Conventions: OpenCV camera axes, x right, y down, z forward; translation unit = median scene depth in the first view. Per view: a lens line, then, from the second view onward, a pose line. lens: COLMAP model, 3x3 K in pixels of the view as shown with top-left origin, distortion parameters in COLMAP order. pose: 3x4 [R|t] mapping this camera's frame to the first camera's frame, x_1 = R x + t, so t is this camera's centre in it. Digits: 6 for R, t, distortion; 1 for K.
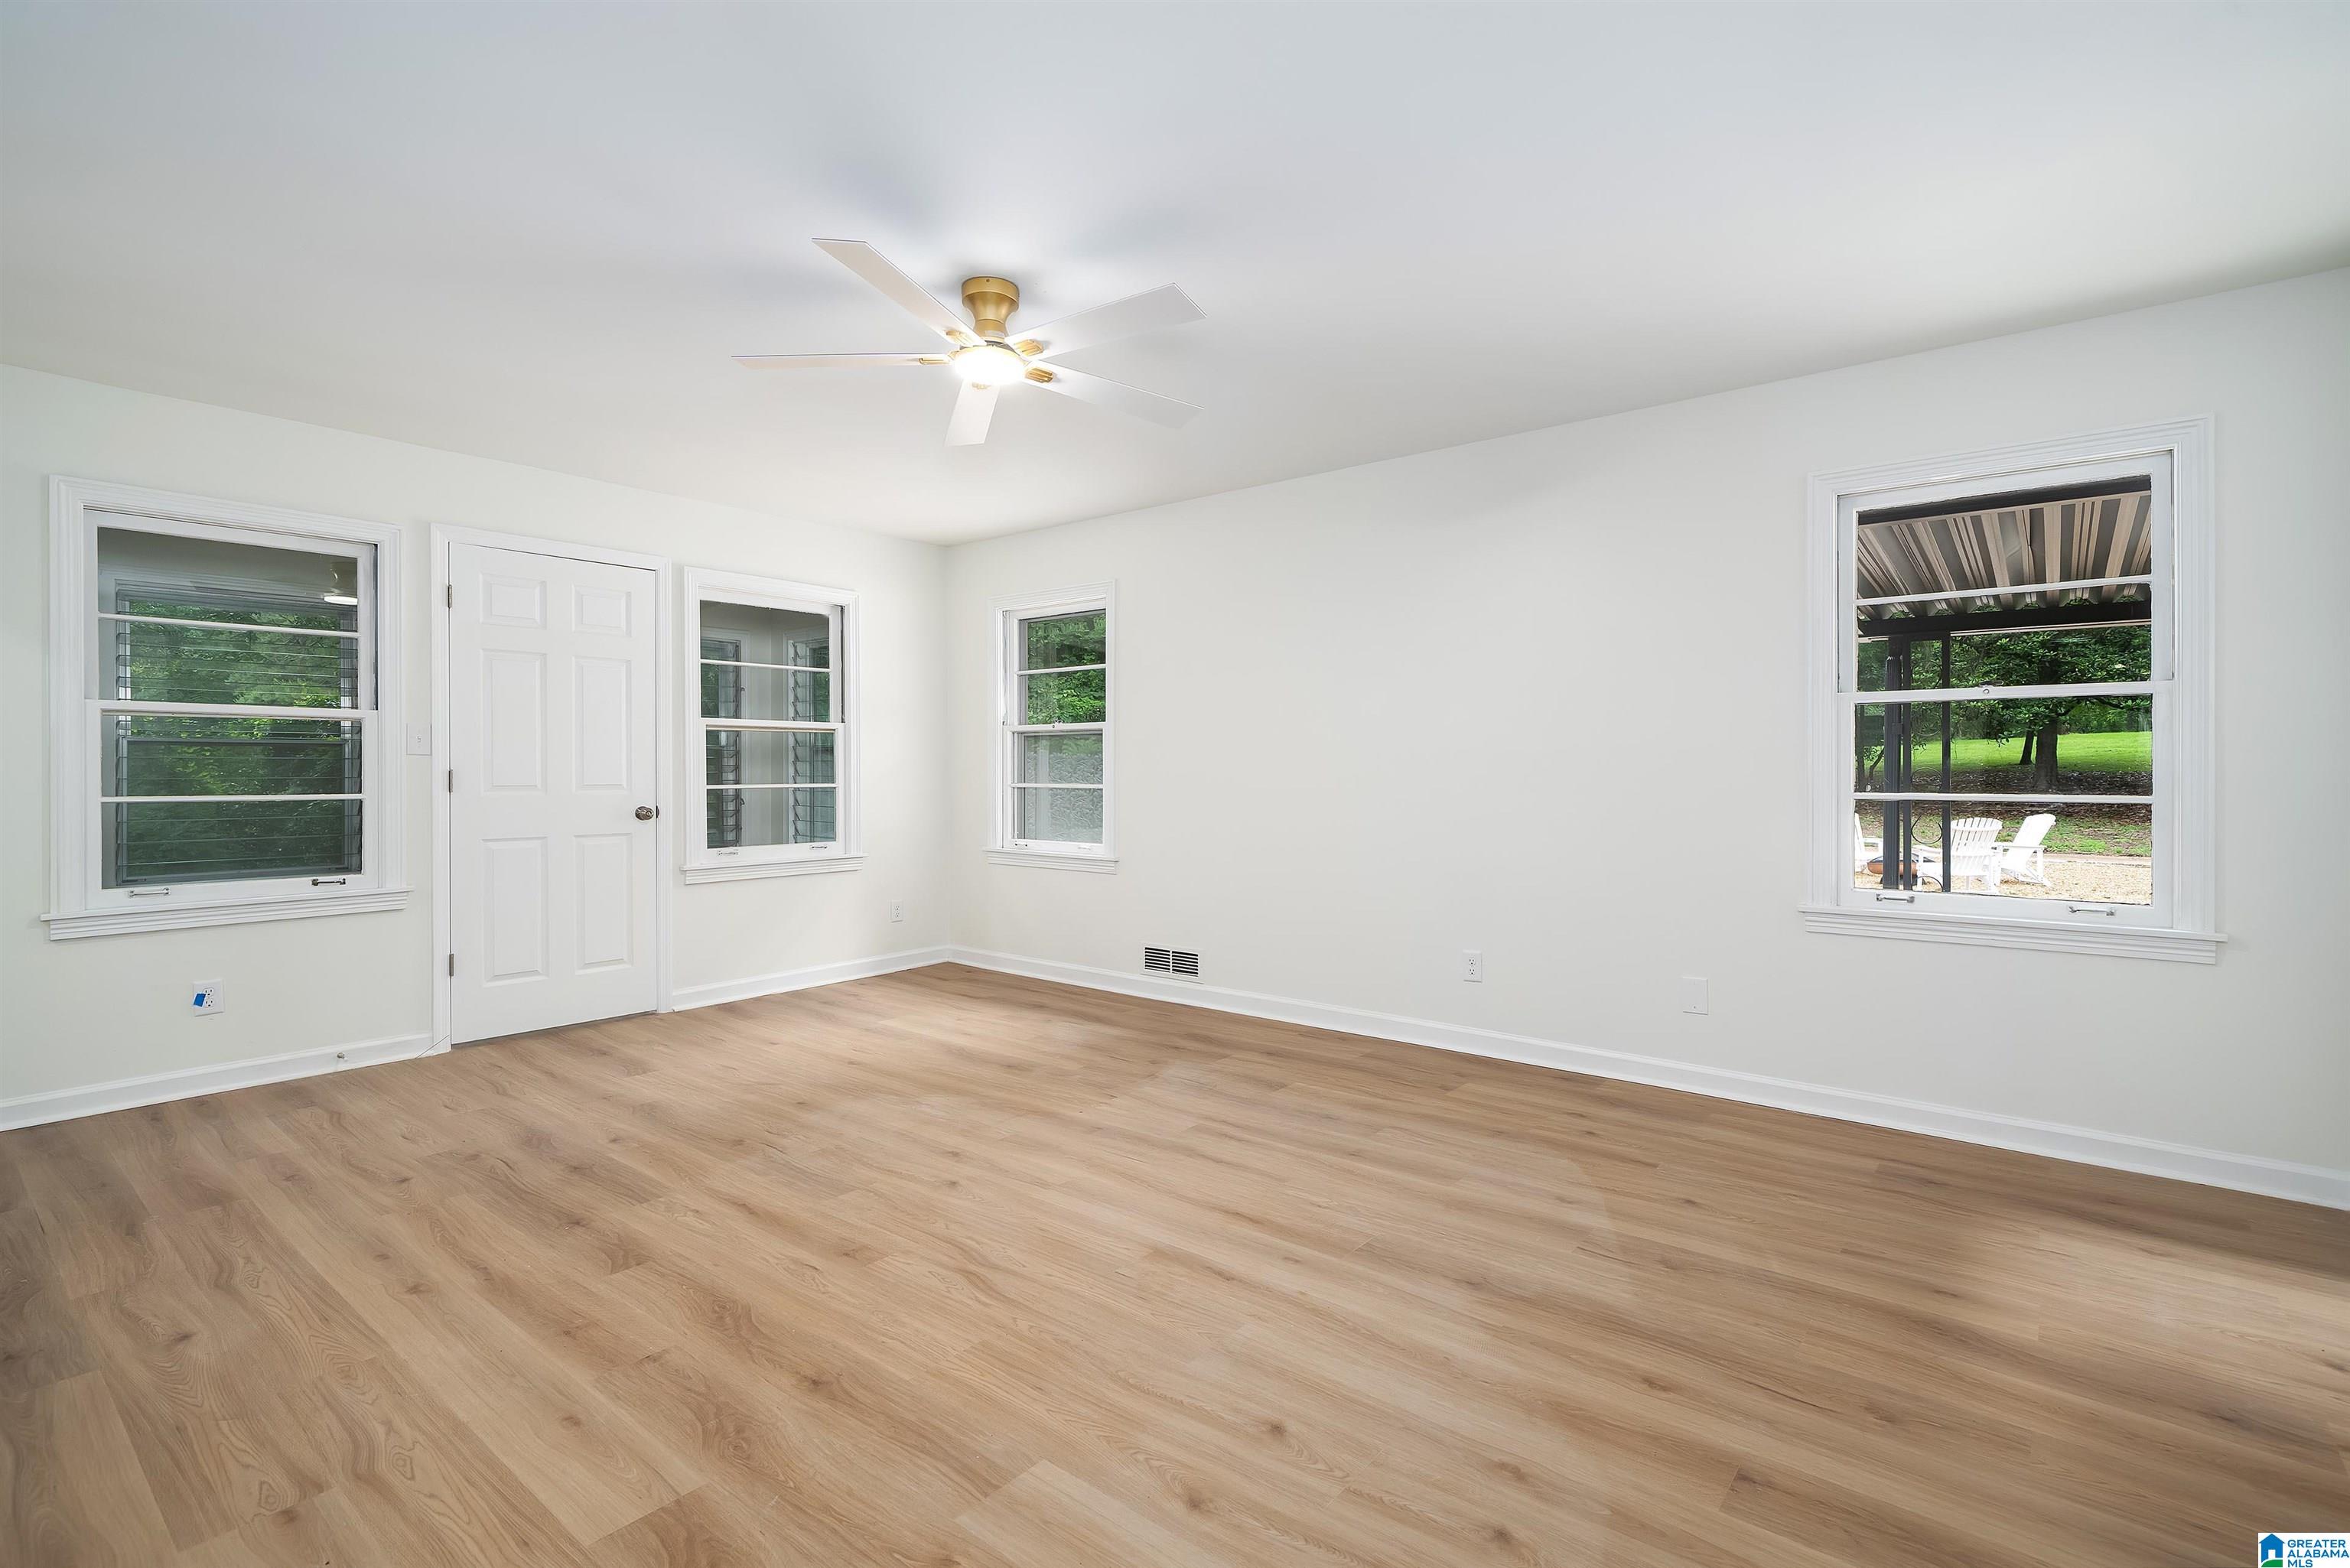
lens RADIAL K [[1082.2, 0, 1176.6], [0, 1082.2, 775.4], [0, 0, 1]] dist [0.001063, 0.000488]
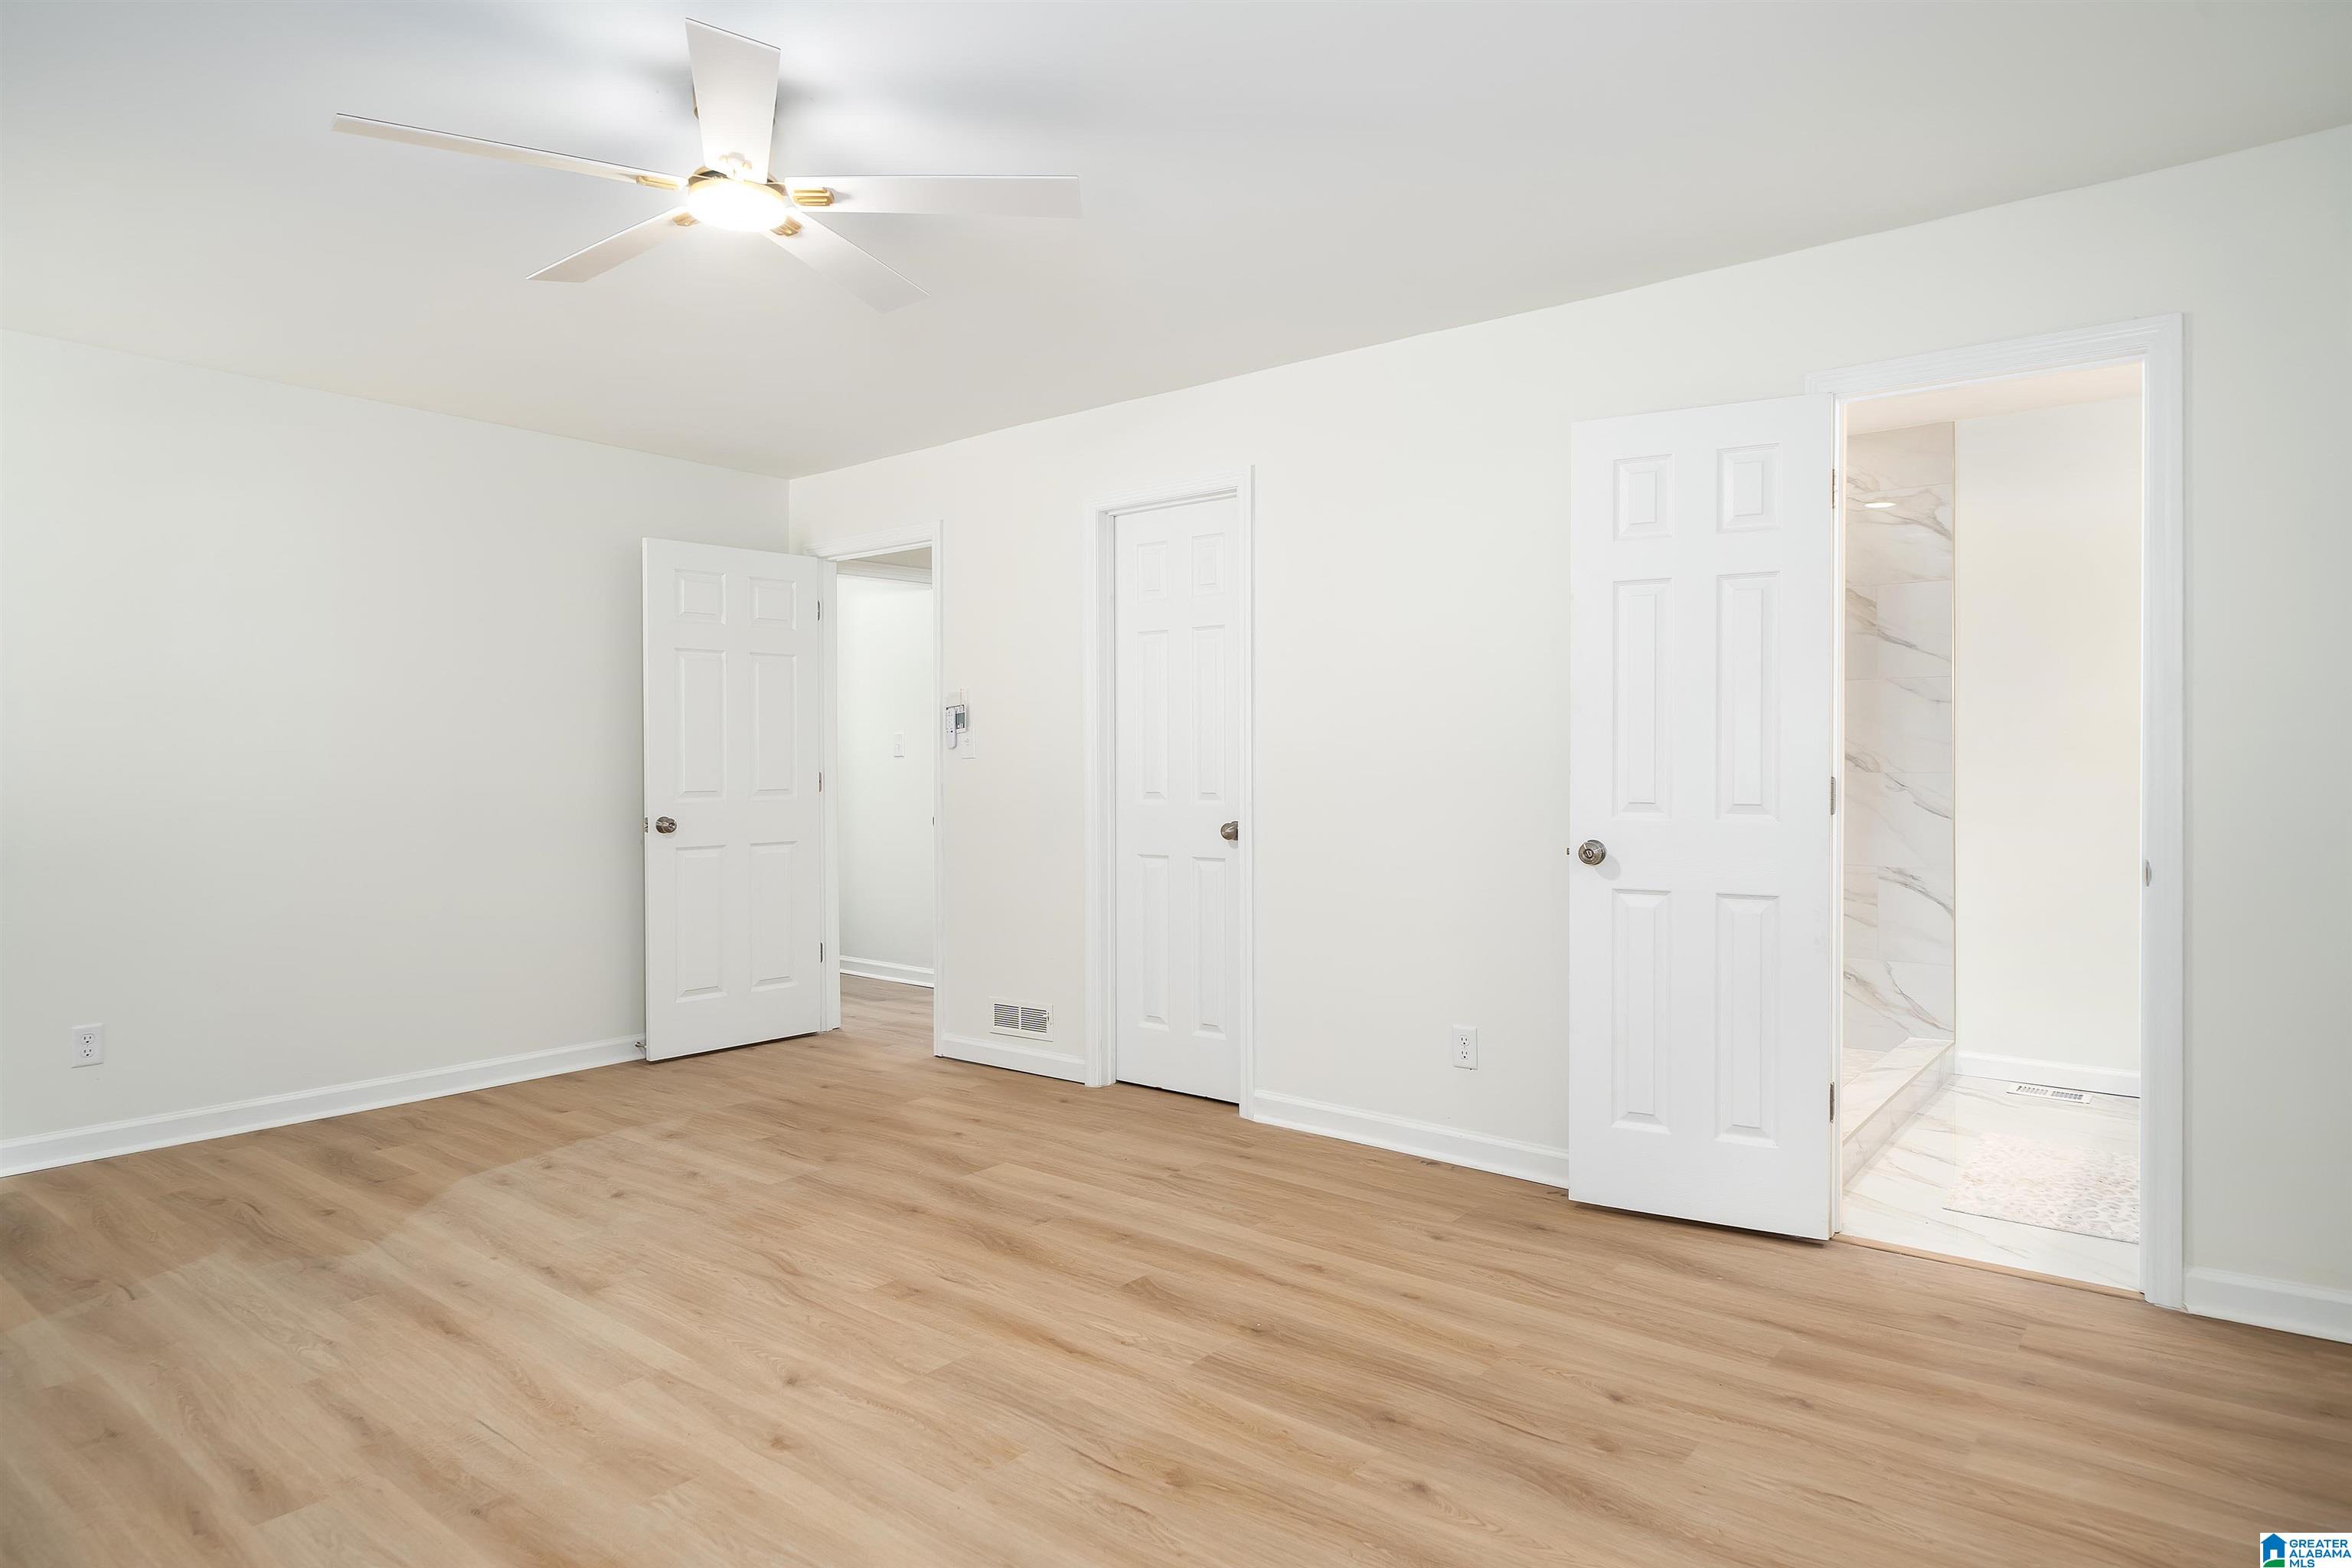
lens RADIAL K [[1356.5, 0, 1176.2], [0, 1356.5, 780.4], [0, 0, 1]] dist [0.008095, 0.000747]
pose [[-0.999948, 0.007790, -0.006638, -0.492198], [0.007712, 0.999903, 0.011637, -0.018560], [0.006728, 0.011585, -0.999910, 2.042264]]
